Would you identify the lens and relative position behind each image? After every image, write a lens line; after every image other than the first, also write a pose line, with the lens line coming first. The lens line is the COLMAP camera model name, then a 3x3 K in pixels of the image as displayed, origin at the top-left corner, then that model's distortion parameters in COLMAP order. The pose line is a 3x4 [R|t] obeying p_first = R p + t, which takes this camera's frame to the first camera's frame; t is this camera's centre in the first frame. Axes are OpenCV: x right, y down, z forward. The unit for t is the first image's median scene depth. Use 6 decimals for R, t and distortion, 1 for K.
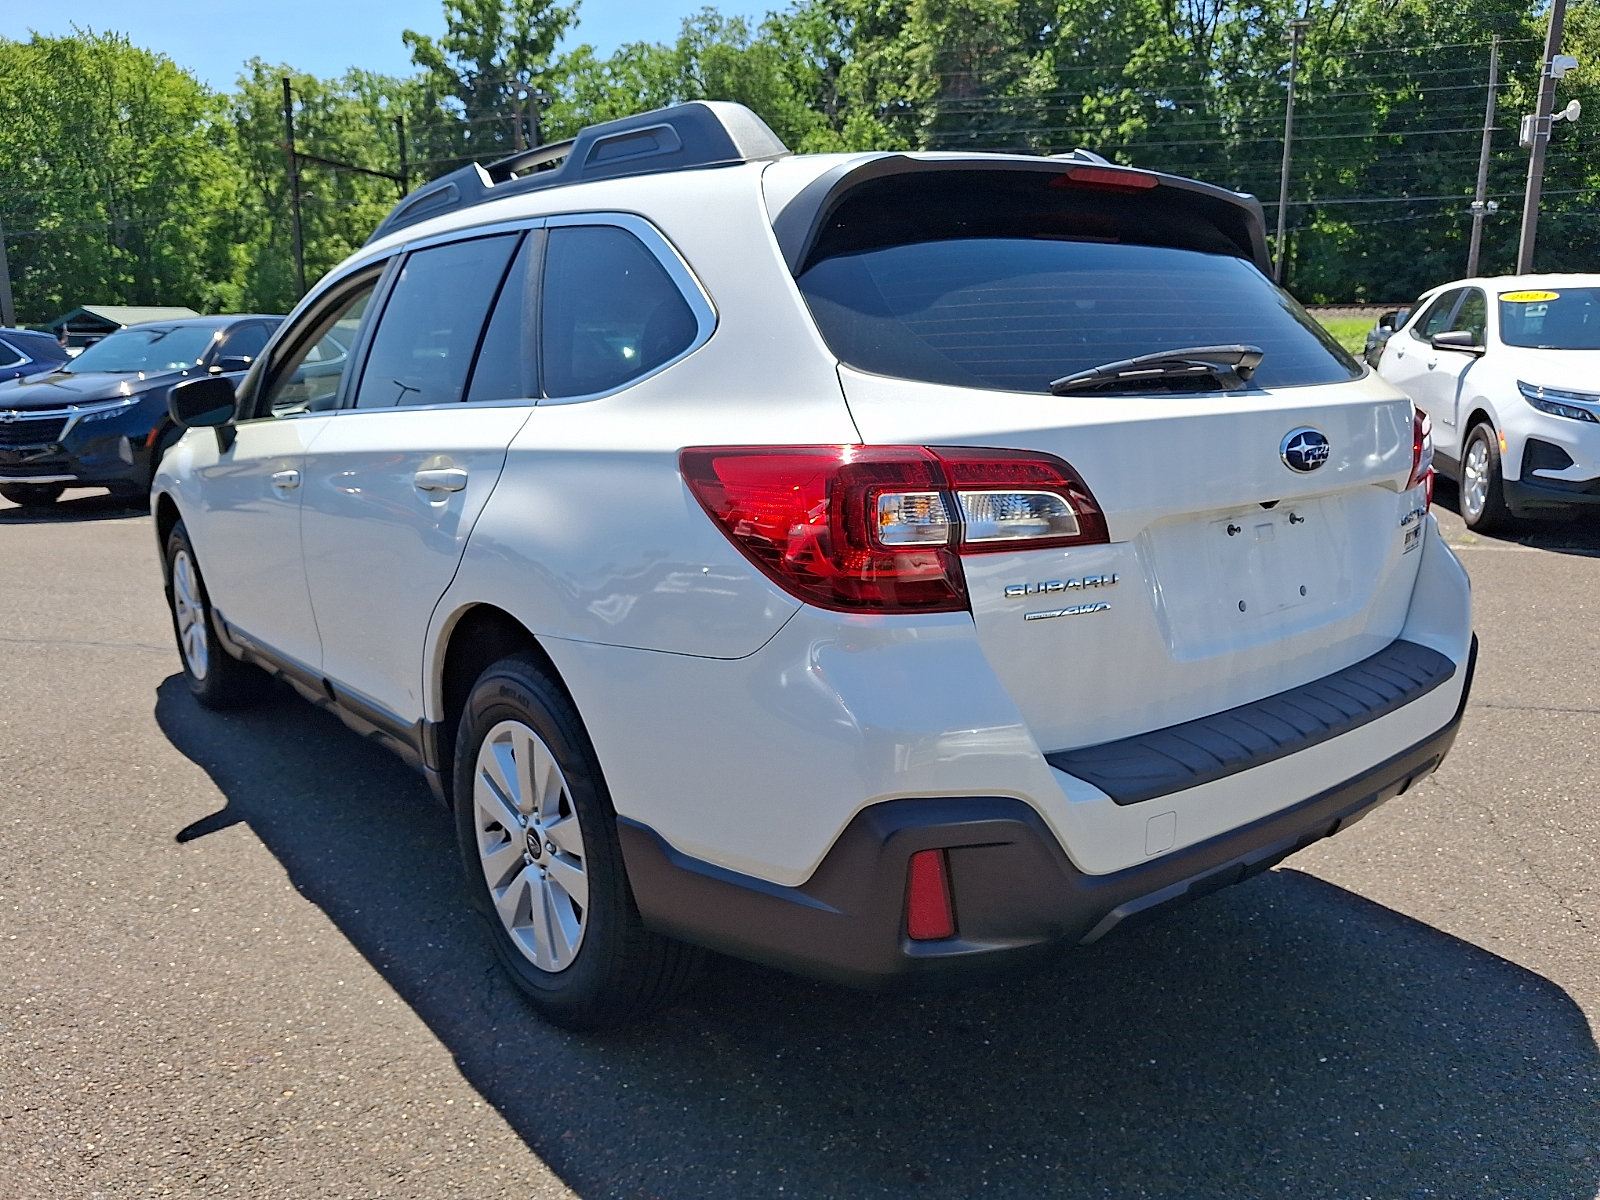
lens RADIAL K [[1290.9, 0, 797.4], [0, 1290.9, 616.5], [0, 0, 1]] dist [0.002372, 0.011381]
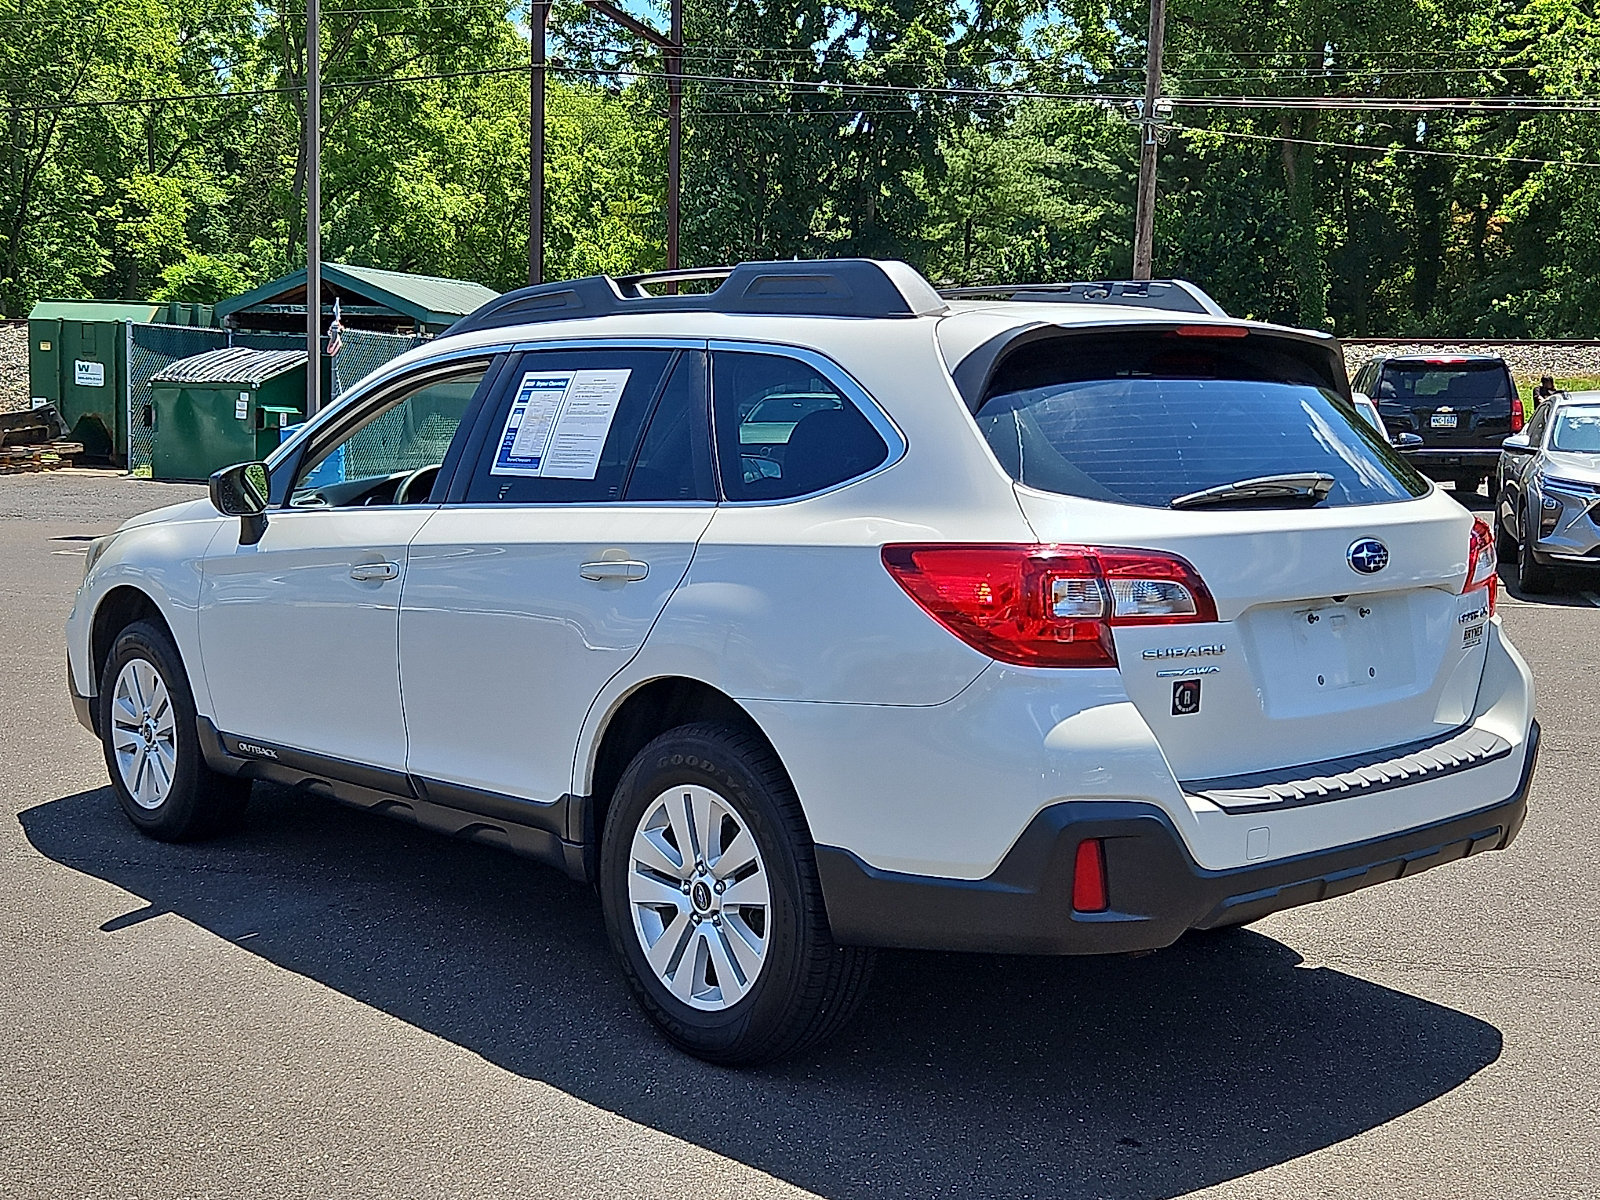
lens RADIAL K [[2048.9, 0, 798.7], [0, 2048.9, 598.6], [0, 0, 1]] dist [0.103316, 0.000000]
pose [[0.997962, 0.019693, 0.060693, -0.283018], [-0.012721, 0.993492, -0.113188, 0.147172], [-0.062527, 0.112185, 0.991718, -0.959425]]
